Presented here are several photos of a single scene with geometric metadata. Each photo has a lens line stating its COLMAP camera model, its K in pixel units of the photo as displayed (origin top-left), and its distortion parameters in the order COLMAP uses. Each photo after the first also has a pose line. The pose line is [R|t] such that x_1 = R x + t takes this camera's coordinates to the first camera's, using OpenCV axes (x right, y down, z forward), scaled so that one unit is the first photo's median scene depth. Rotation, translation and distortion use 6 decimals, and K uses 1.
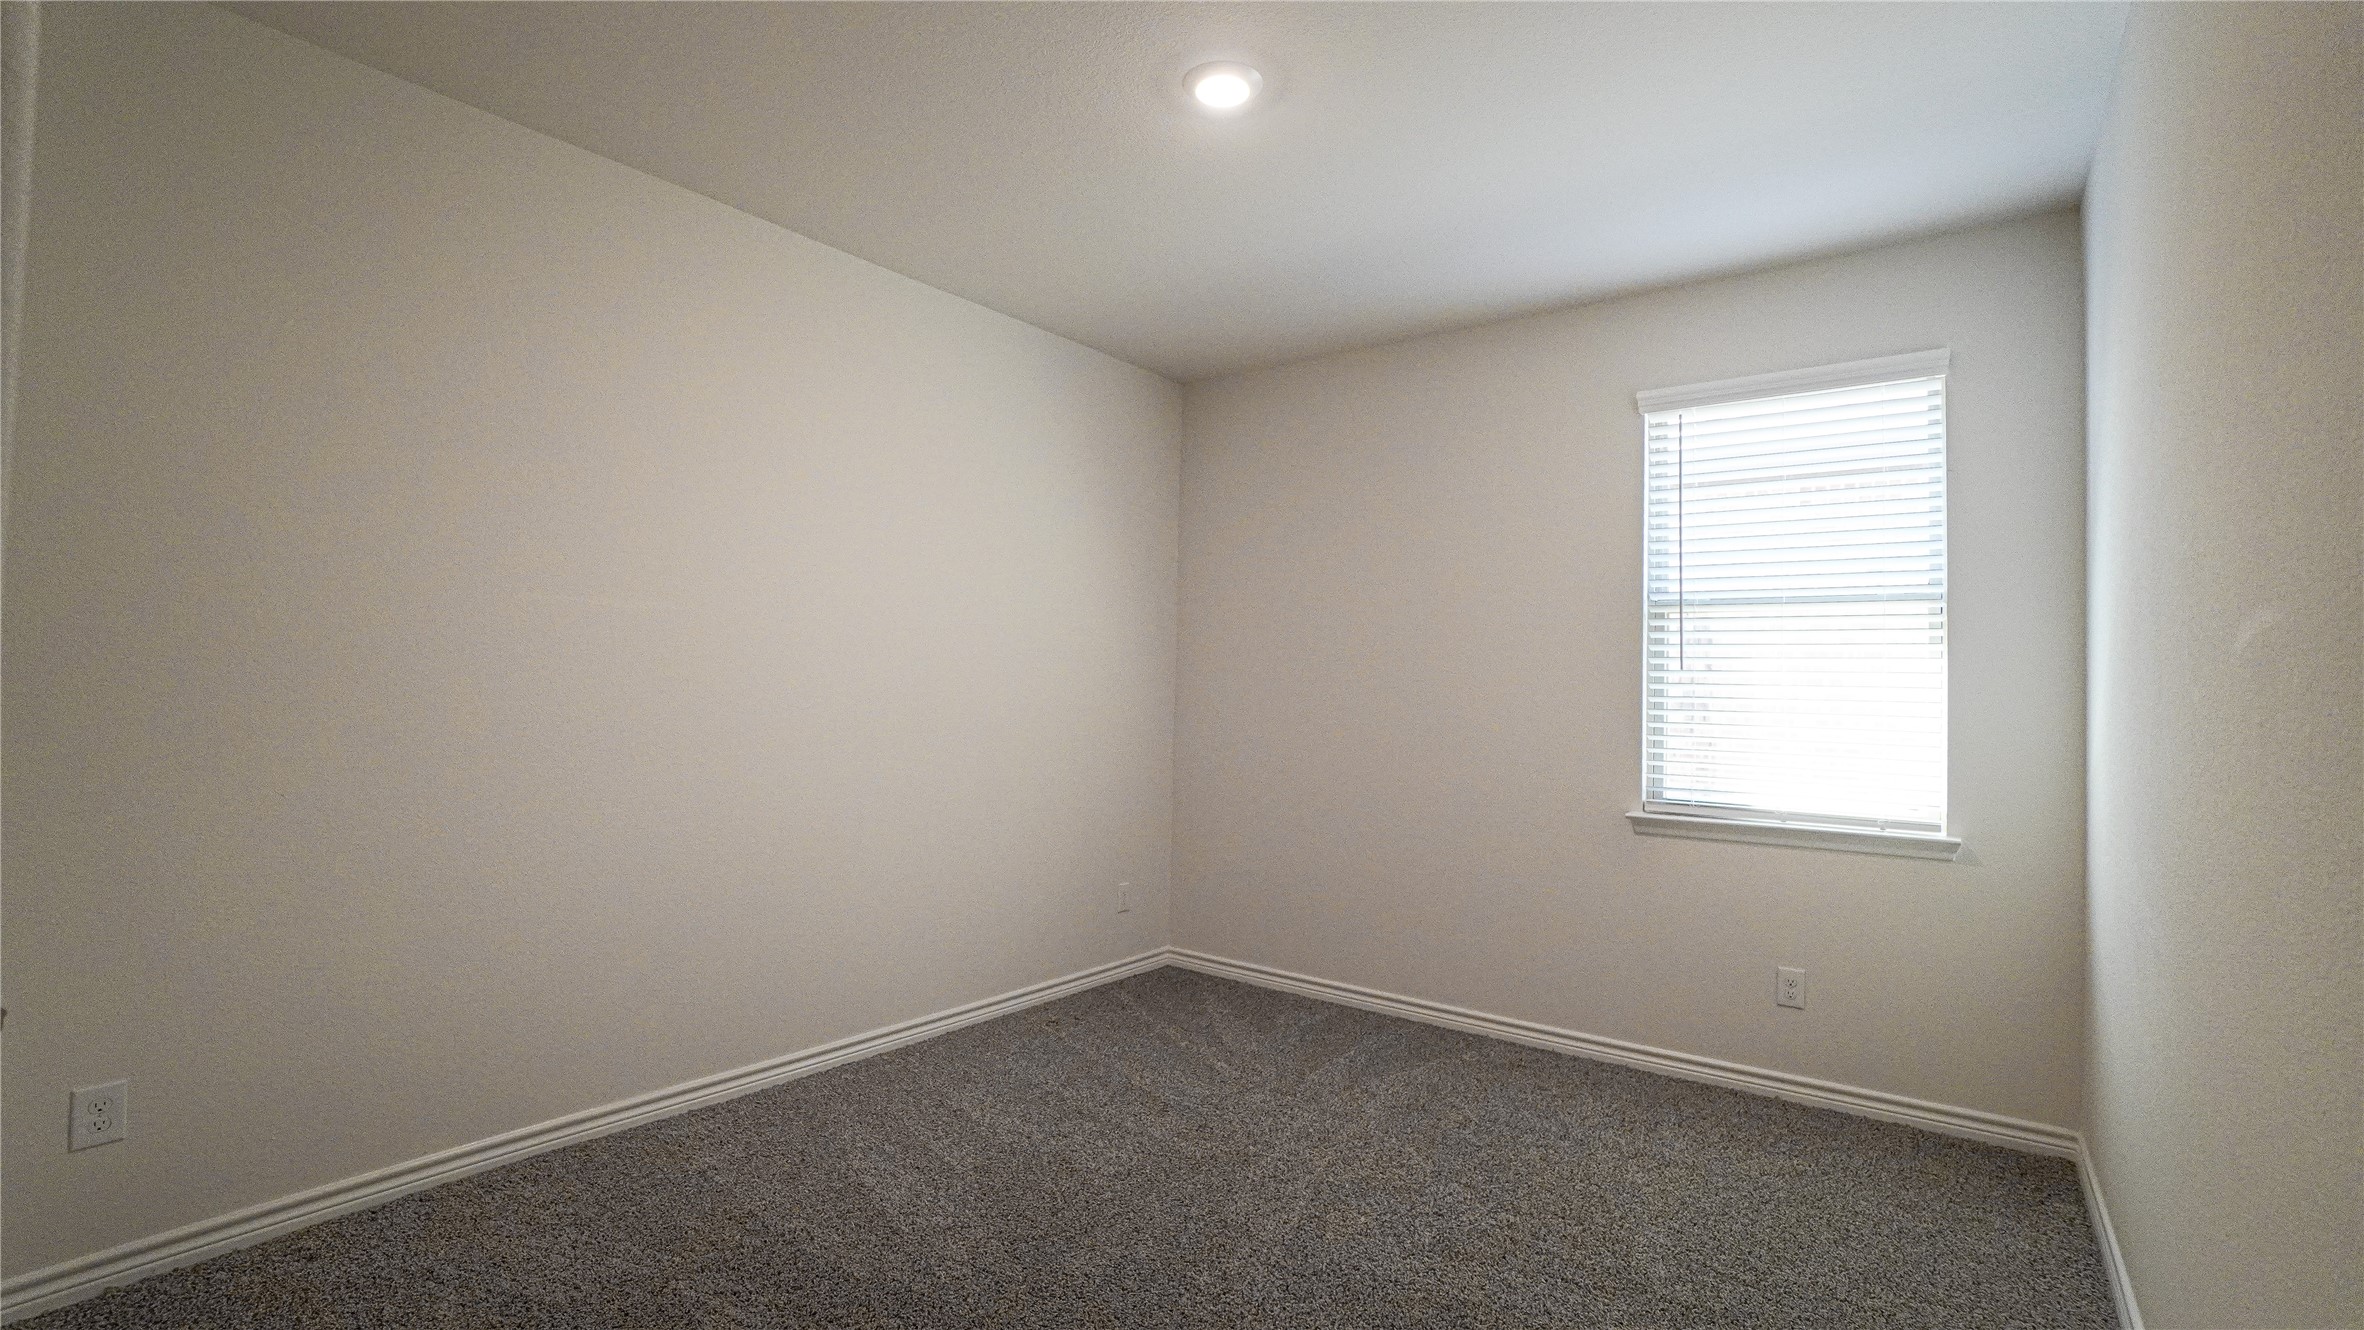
lens RADIAL K [[1035.0, 0, 1182.0], [0, 1035.0, 665.0], [0, 0, 1]] dist [-0.053825, 0.000860]
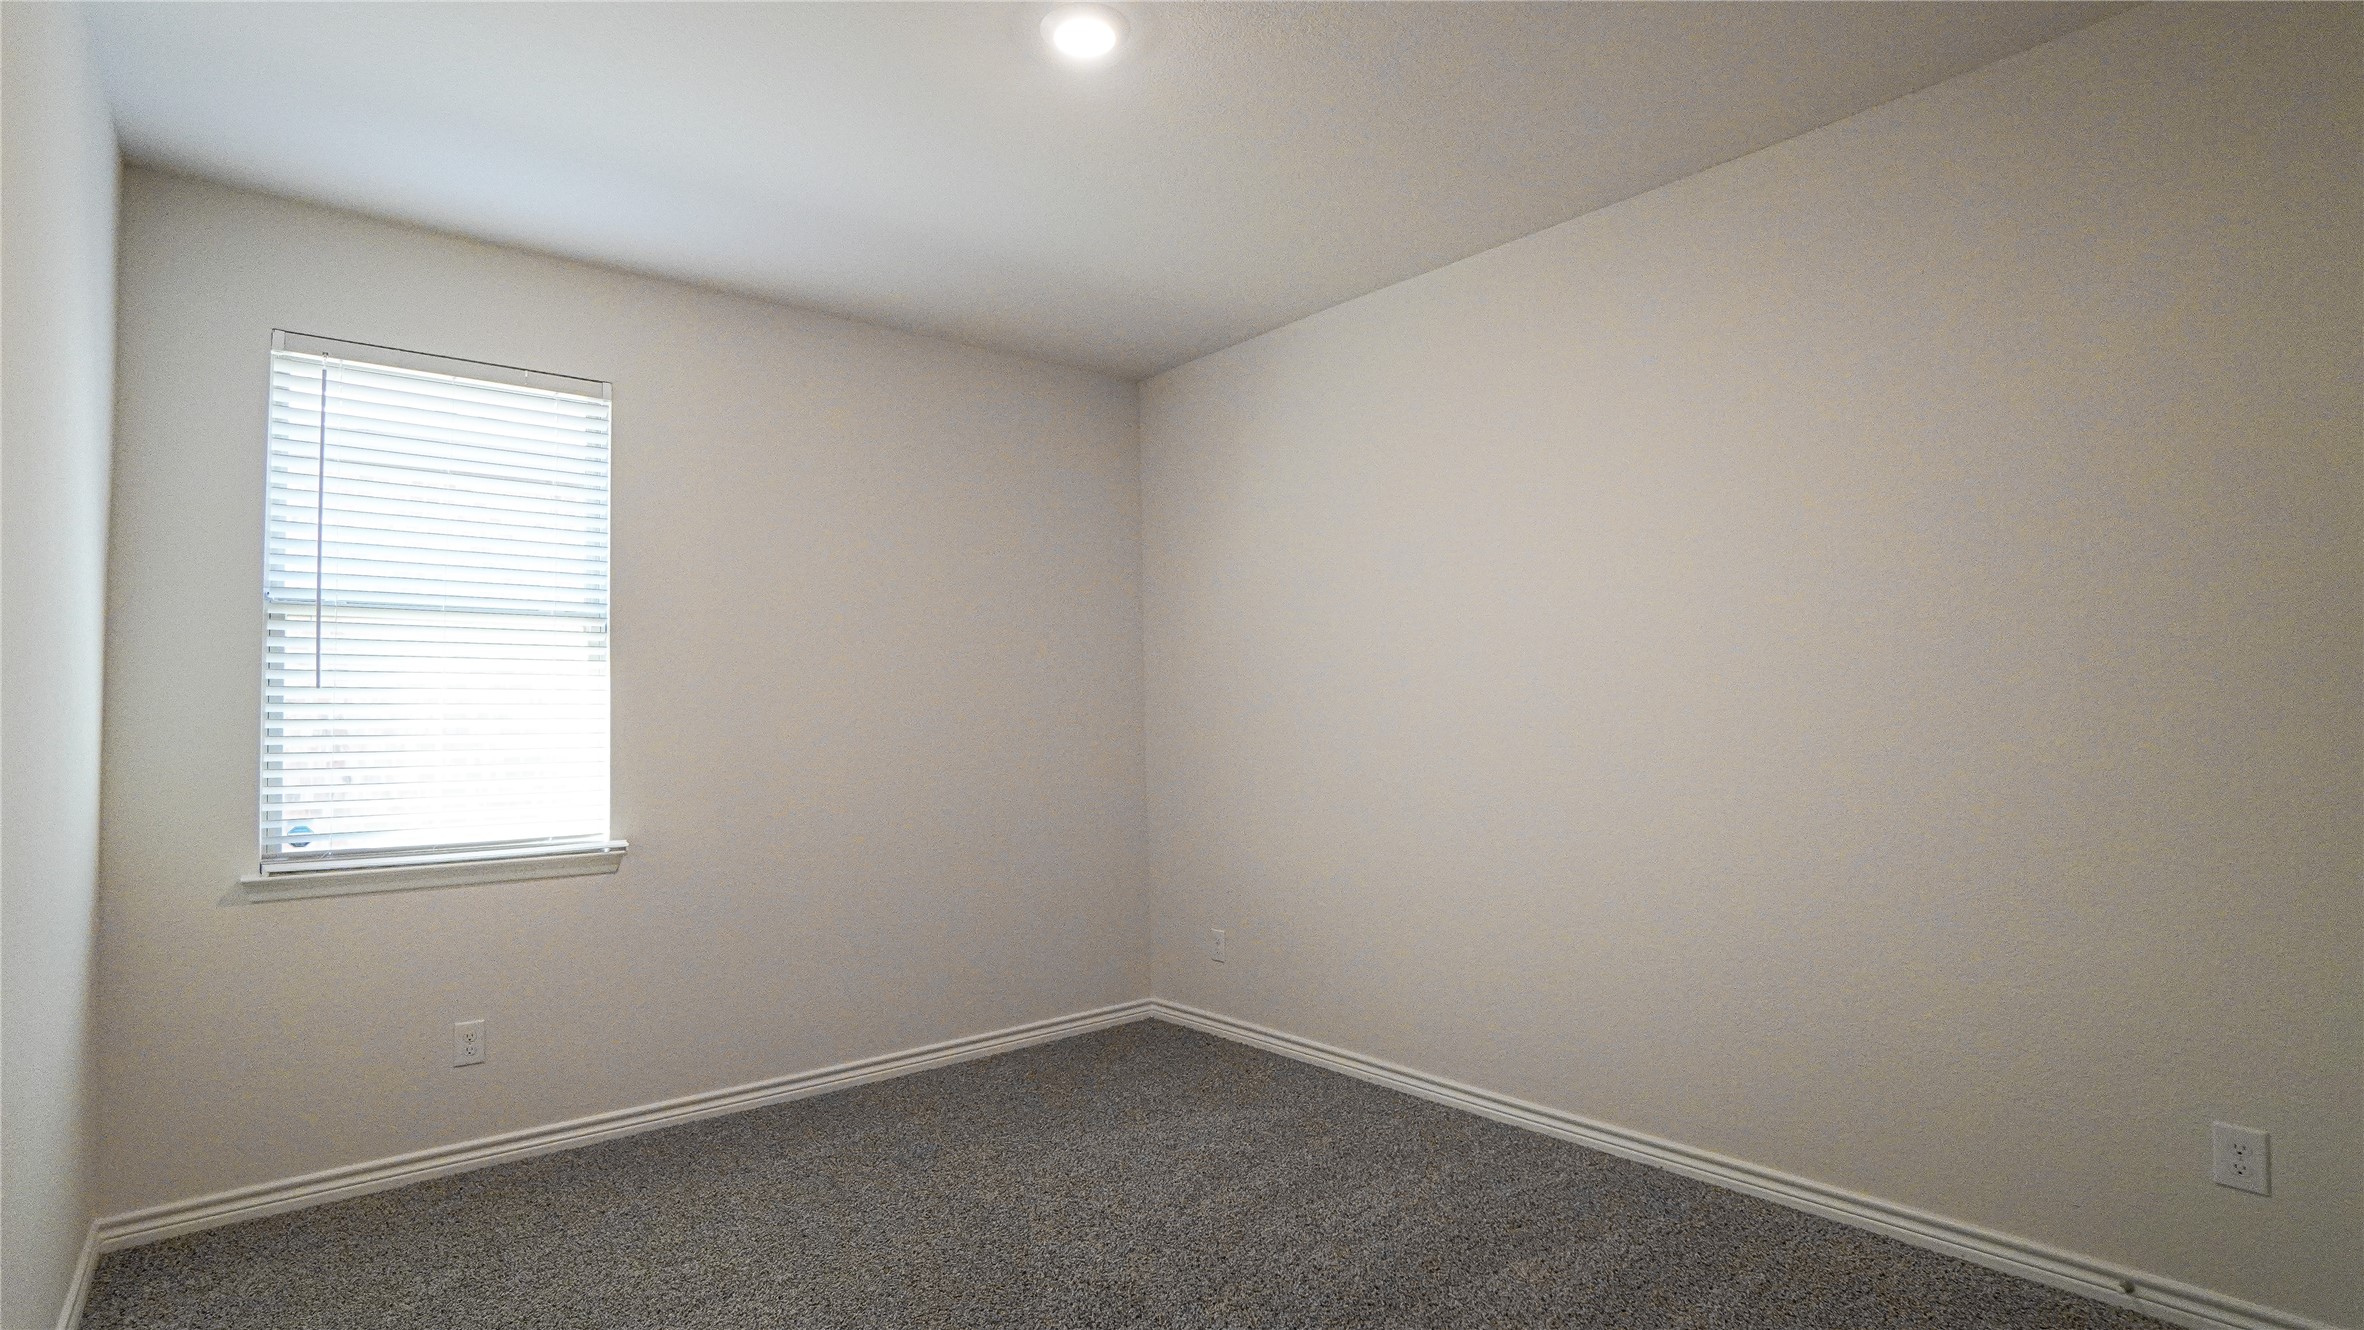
lens RADIAL K [[1098.3, 0, 1182.0], [0, 1098.3, 665.0], [0, 0, 1]] dist [0.000565, 0.000149]
pose [[0.252374, 0.019963, 0.967424, -0.180117], [-0.006913, 0.999799, -0.018827, -0.001121], [-0.967605, -0.001936, 0.252461, 0.135851]]
